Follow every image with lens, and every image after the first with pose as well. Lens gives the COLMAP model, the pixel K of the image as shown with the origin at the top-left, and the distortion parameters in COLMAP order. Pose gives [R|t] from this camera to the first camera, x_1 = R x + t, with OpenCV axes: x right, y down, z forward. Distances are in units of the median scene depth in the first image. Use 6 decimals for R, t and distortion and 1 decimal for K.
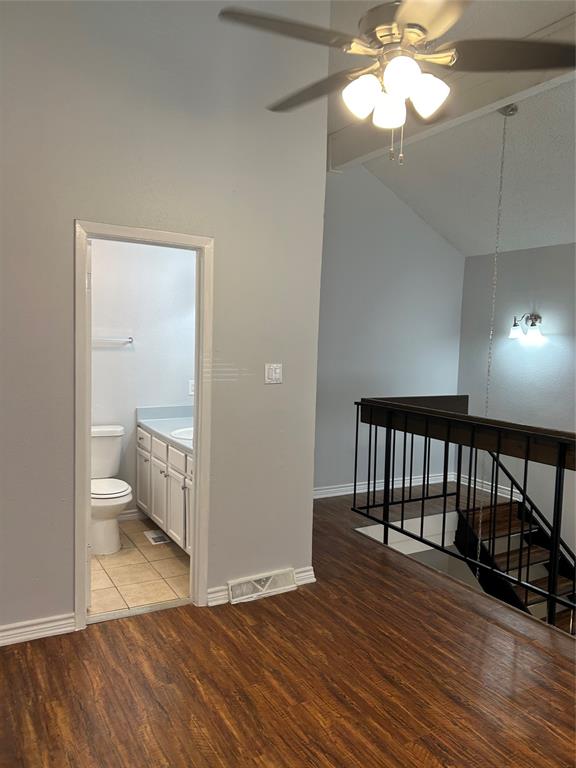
lens RADIAL K [[575.9, 0, 288.9], [0, 575.9, 381.6], [0, 0, 1]] dist [0.047071, -0.053615]
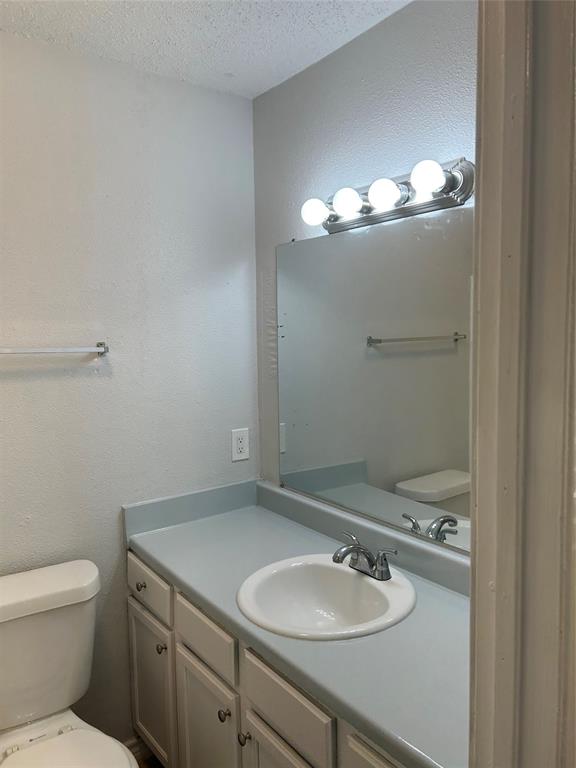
lens RADIAL K [[575.9, 0, 287.0], [0, 575.9, 386.5], [0, 0, 1]] dist [0.047071, -0.053615]
pose [[0.993477, -0.055044, 0.099865, -0.187035], [0.052915, 0.998314, 0.023839, -0.048731], [-0.101009, -0.018399, 0.994715, 0.585094]]
